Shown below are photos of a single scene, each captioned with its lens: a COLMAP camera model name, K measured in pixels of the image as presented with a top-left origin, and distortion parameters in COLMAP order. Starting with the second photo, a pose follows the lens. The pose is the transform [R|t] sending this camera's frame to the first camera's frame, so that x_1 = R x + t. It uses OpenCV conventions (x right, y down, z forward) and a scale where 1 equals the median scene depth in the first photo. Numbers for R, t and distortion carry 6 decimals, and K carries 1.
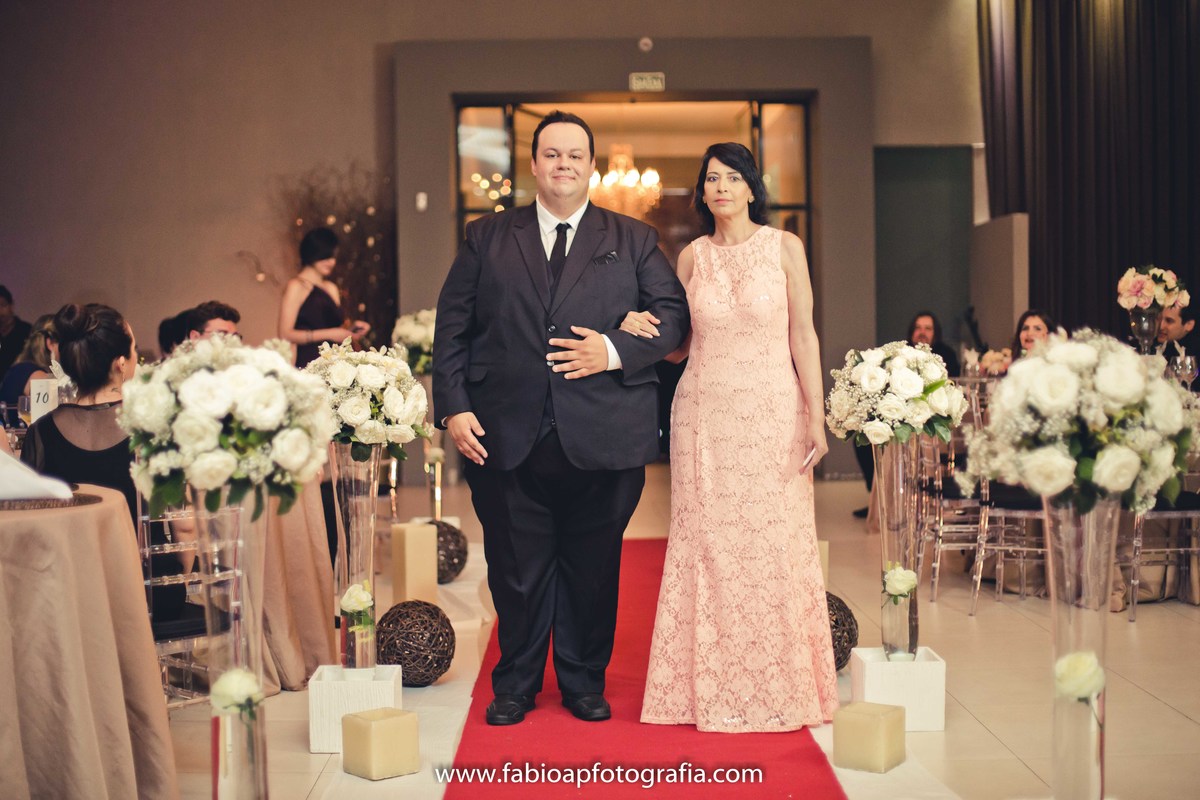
lens RADIAL K [[1735.3, 0, 600.0], [0, 1735.3, 400.0], [0, 0, 1]] dist [-0.124125, -0.013439]
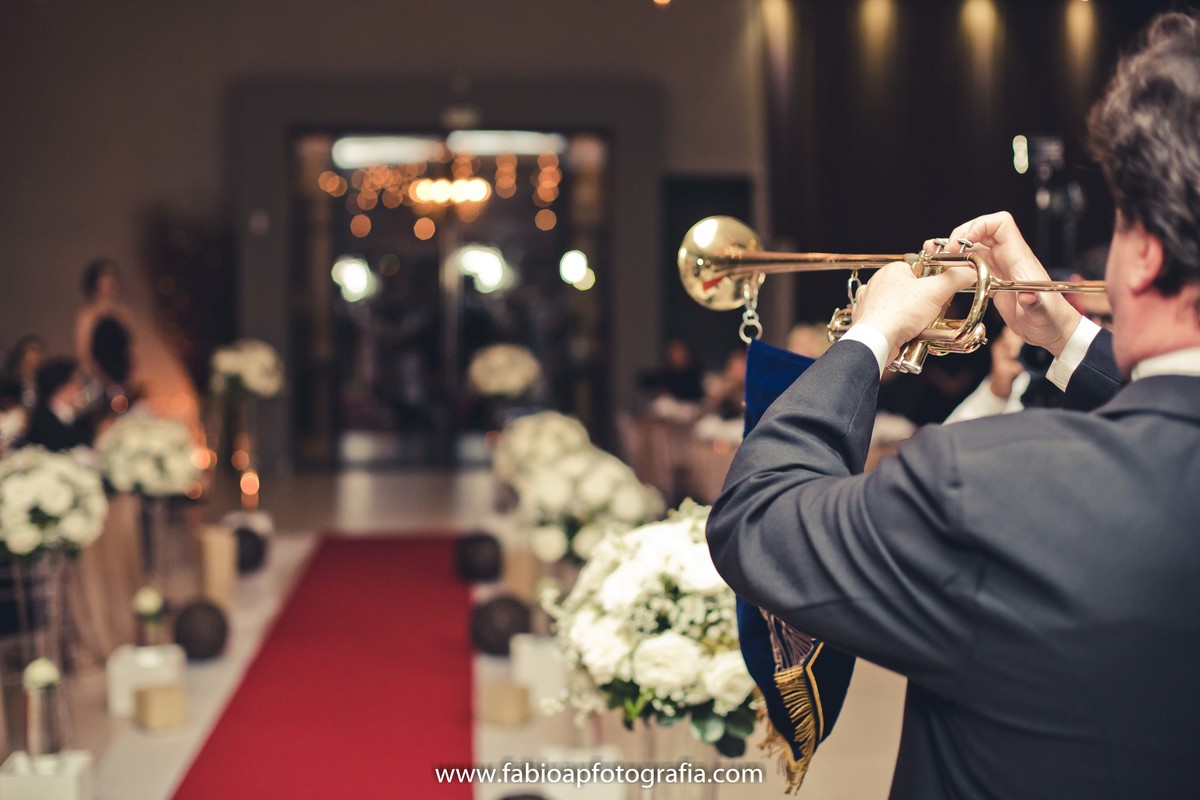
lens RADIAL K [[1735.3, 0, 600.0], [0, 1735.3, 400.0], [0, 0, 1]] dist [-0.124125, -0.013439]
pose [[0.997926, 0.005890, 0.064099, 0.128344], [-0.007672, 0.999590, 0.027591, -0.085761], [-0.063910, -0.028026, 0.997562, -0.381898]]
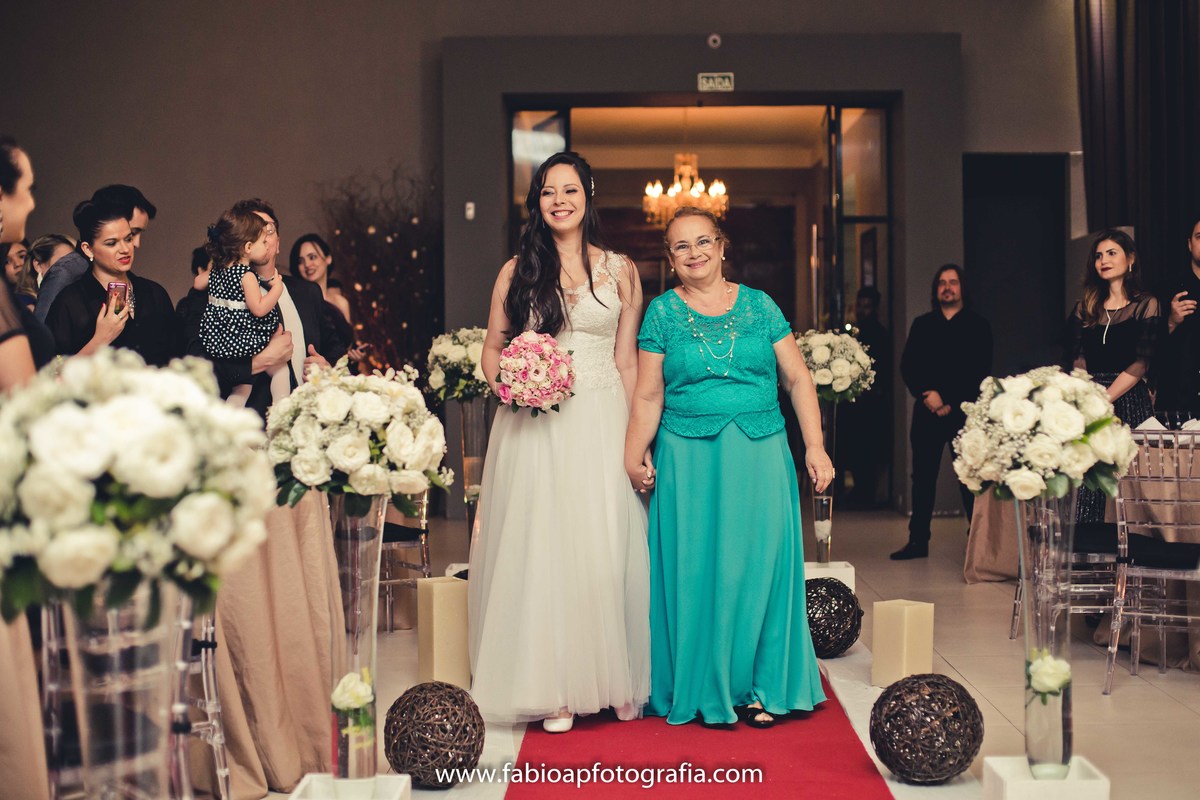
lens RADIAL K [[1735.3, 0, 600.0], [0, 1735.3, 400.0], [0, 0, 1]] dist [-0.124125, -0.013439]
pose [[0.999370, 0.007025, -0.034784, -0.002939], [-0.007473, 0.999891, -0.012767, -0.007589], [0.034691, 0.013019, 0.999313, 0.219267]]
